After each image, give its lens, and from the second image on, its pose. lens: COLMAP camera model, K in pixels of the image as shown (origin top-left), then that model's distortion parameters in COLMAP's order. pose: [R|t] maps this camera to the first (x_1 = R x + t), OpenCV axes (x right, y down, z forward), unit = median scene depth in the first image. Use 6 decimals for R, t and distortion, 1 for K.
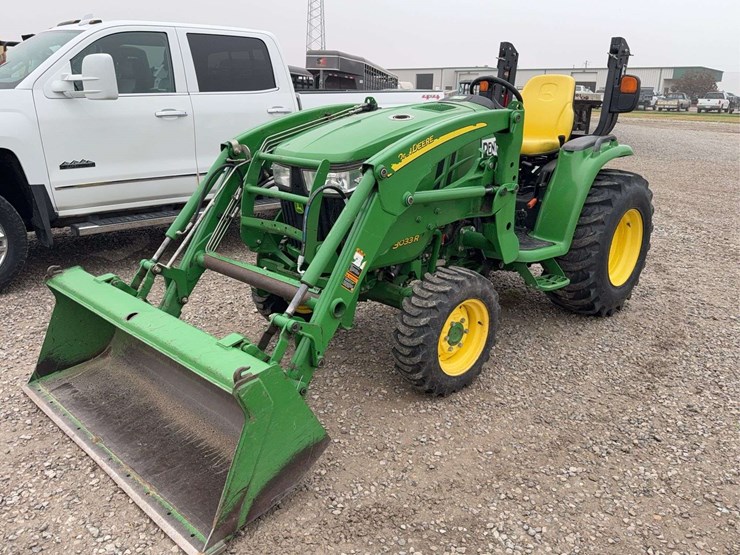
lens RADIAL K [[624.6, 0, 366.1], [0, 624.6, 276.1], [0, 0, 1]] dist [0.080348, -0.122654]
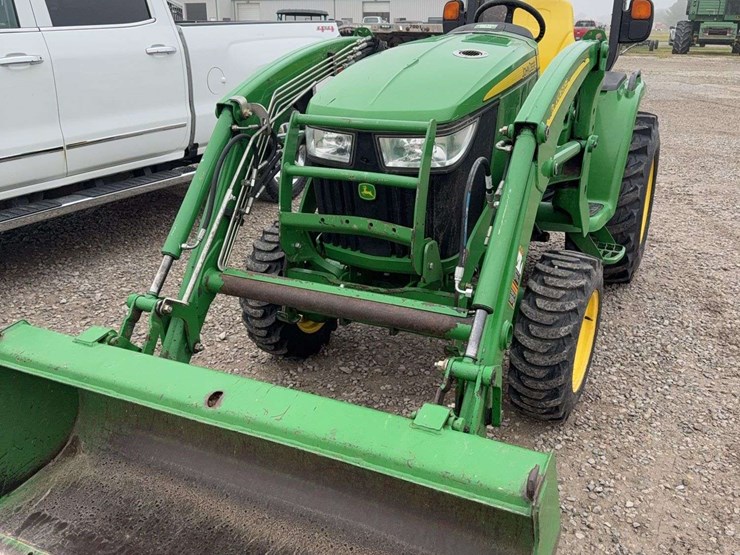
lens RADIAL K [[704.1, 0, 373.3], [0, 704.1, 277.5], [0, 0, 1]] dist [0.119214, -0.236592]
pose [[0.944786, -0.123848, 0.303383, -0.331763], [0.106725, 0.991645, 0.072450, -0.067682], [-0.309821, -0.036071, 0.950111, 0.241723]]
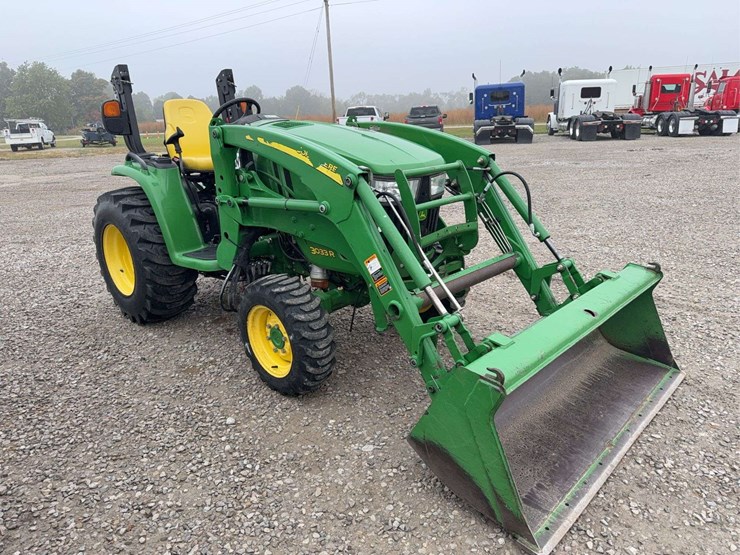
lens RADIAL K [[531.1, 0, 368.6], [0, 531.1, 279.0], [0, 0, 1]] dist [0.061352, -0.079608]
pose [[-0.034929, -0.304732, 0.951797, -0.941714], [0.318381, 0.899364, 0.299629, -0.294123], [-0.947319, 0.313500, 0.065607, 1.006683]]
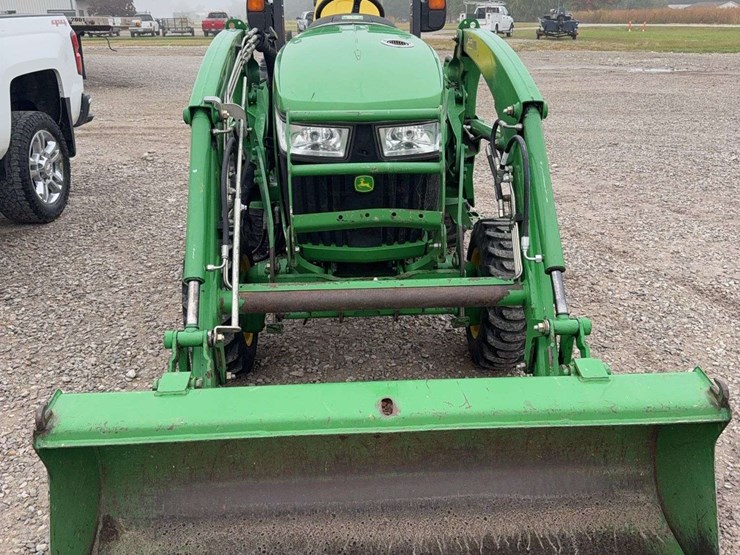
lens RADIAL K [[701.1, 0, 380.5], [0, 701.1, 279.4], [0, 0, 1]] dist [0.152611, -0.332672]
pose [[0.666562, -0.282011, 0.690047, -0.628338], [0.232516, 0.958152, 0.166978, -0.127285], [-0.708259, 0.049146, 0.704240, 0.423296]]
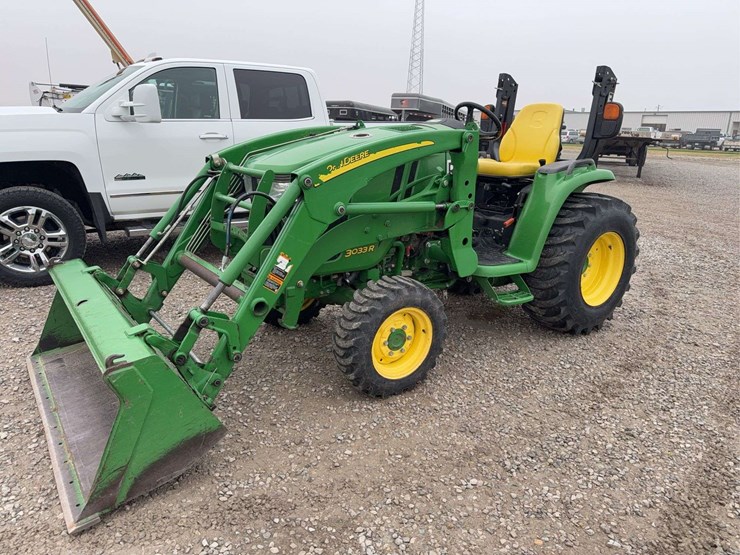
lens RADIAL K [[531.1, 0, 368.6], [0, 531.1, 279.0], [0, 0, 1]] dist [0.061352, -0.079608]
pose [[0.986741, 0.053670, -0.153174, 0.221056], [-0.055881, 0.998386, -0.010162, 0.001689], [0.152381, 0.018587, 0.988147, 0.100991]]
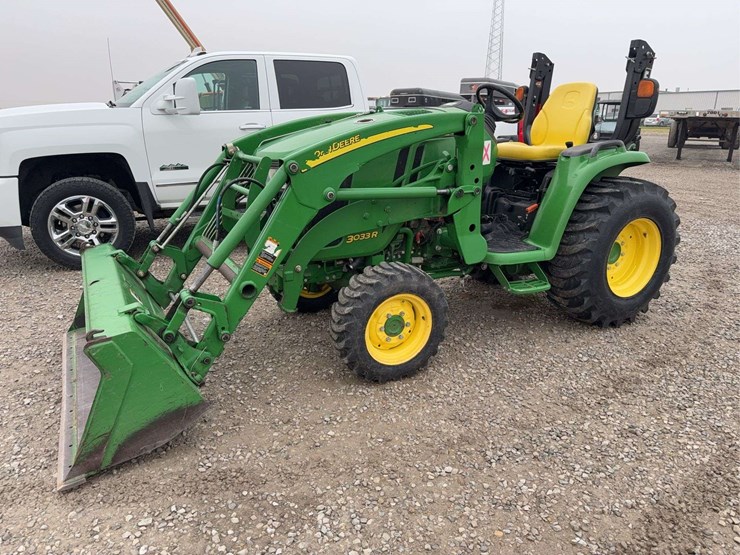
lens RADIAL K [[531.1, 0, 368.6], [0, 531.1, 279.0], [0, 0, 1]] dist [0.061352, -0.079608]
pose [[0.954898, 0.071428, -0.288215, 0.343606], [-0.069197, 0.997442, 0.017934, 0.000542], [0.288758, 0.002818, 0.957398, 0.124952]]
